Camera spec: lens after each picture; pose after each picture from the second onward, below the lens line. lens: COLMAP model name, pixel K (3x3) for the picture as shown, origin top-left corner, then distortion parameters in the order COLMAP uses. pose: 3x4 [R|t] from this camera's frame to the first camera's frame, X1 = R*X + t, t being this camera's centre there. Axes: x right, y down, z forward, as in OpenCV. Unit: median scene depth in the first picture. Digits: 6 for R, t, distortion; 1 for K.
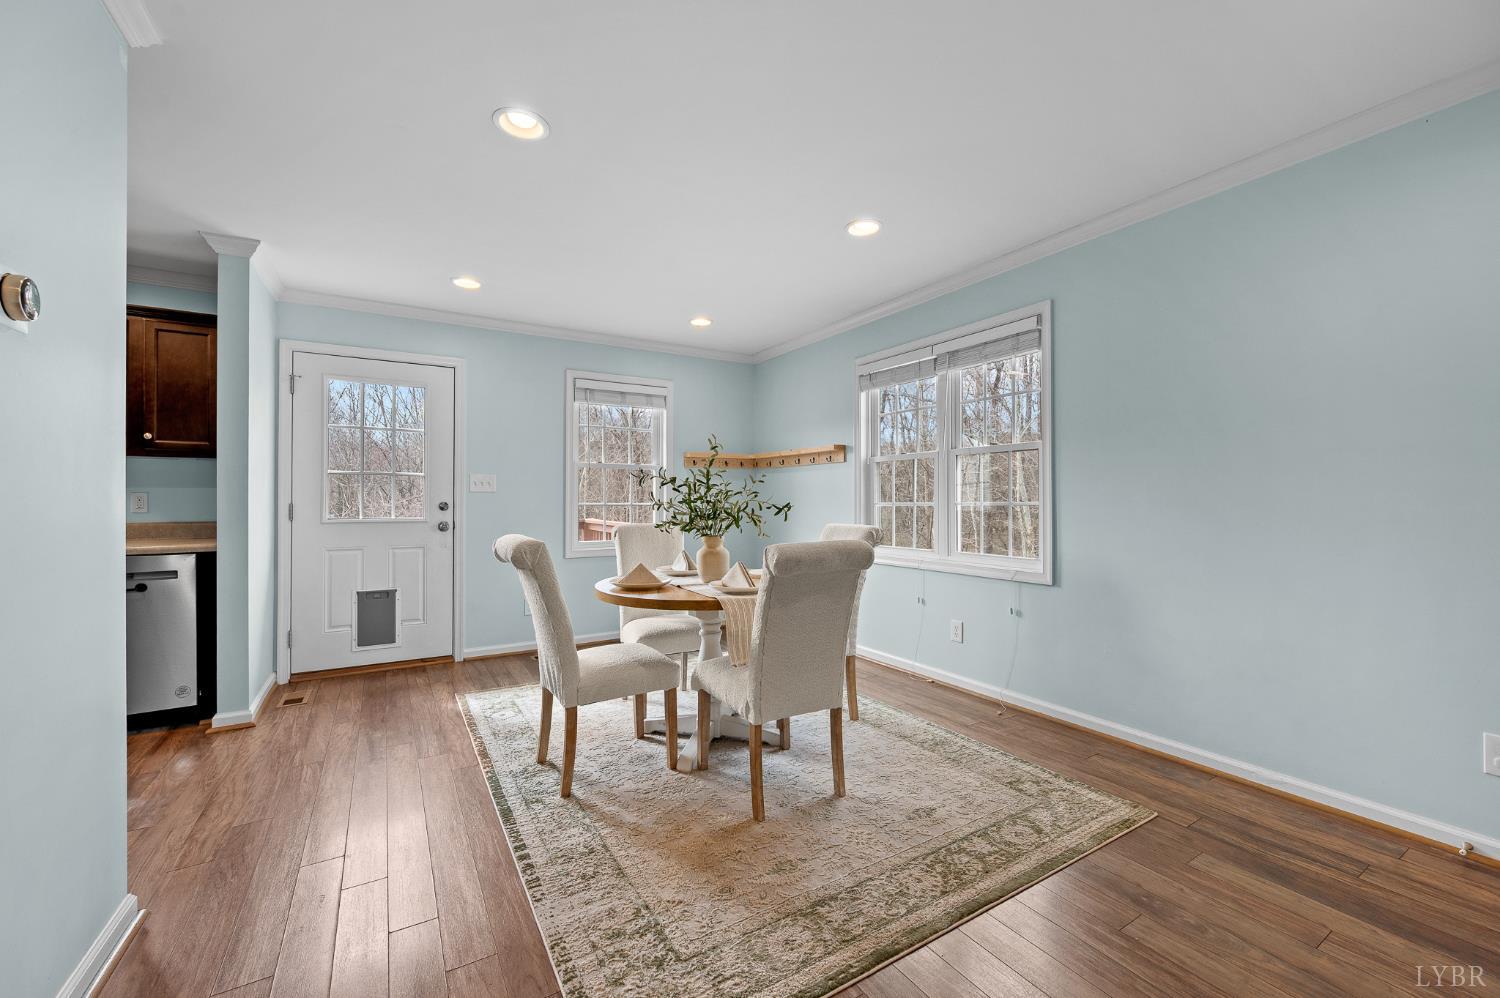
lens RADIAL K [[597.7, 0, 751.5], [0, 597.7, 494.0], [0, 0, 1]] dist [0.002764, 0.000267]
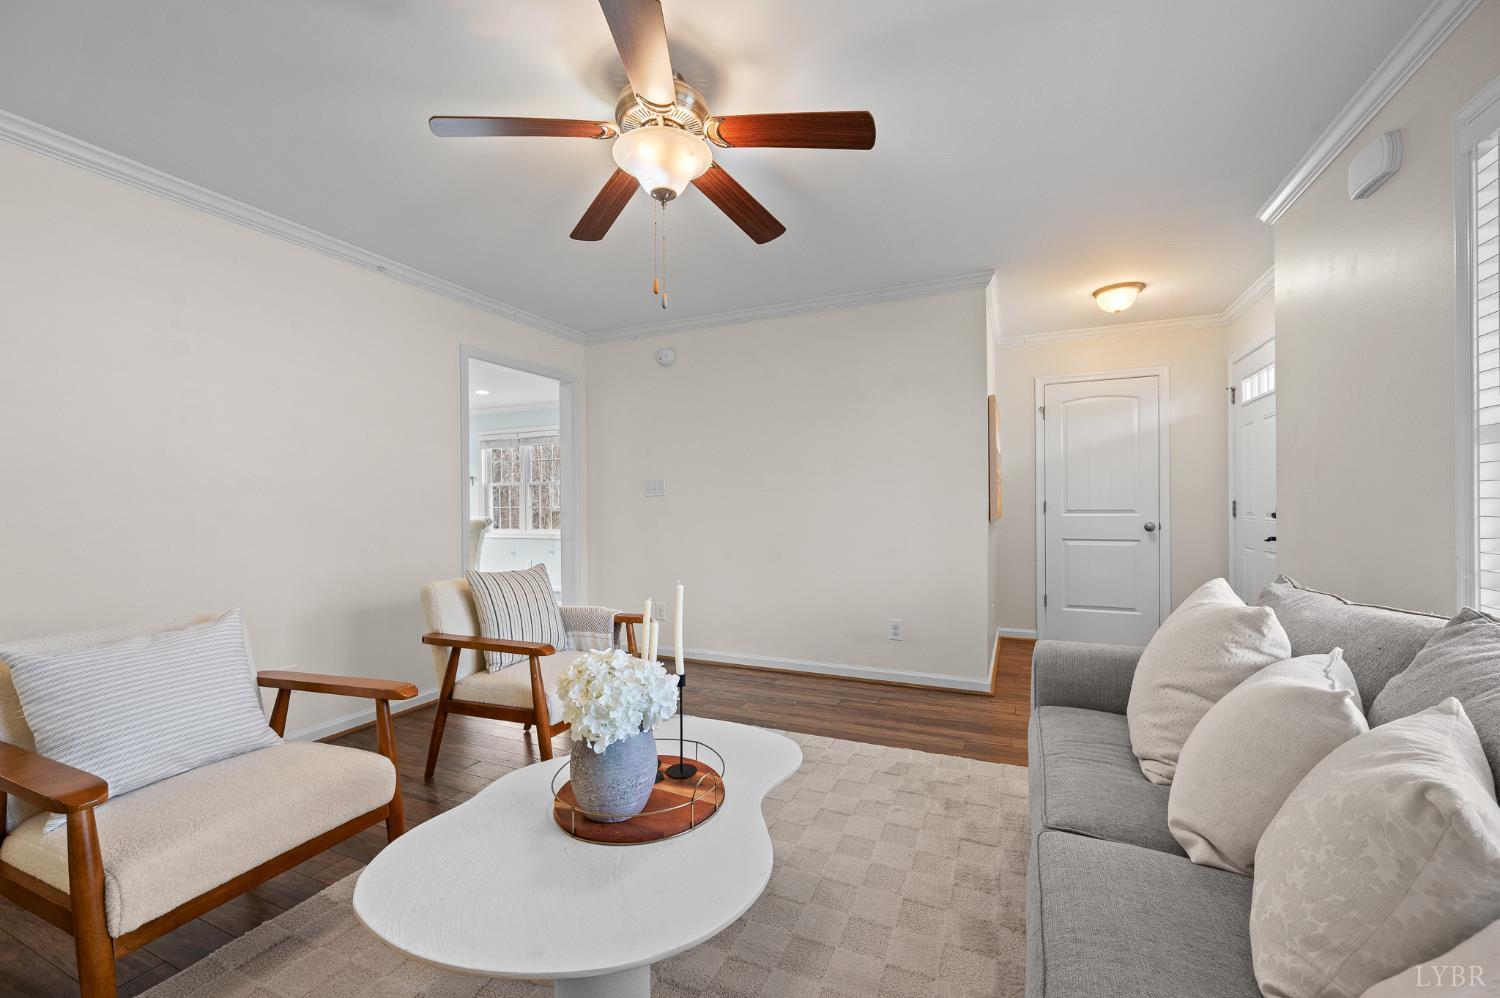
lens RADIAL K [[597.7, 0, 744.1], [0, 597.7, 506.6], [0, 0, 1]] dist [0.002764, 0.000267]
pose [[0.824599, -0.002355, 0.565712, -0.264629], [-0.004037, 0.999941, 0.010047, -0.009663], [-0.565703, -0.010569, 0.824541, -1.341611]]
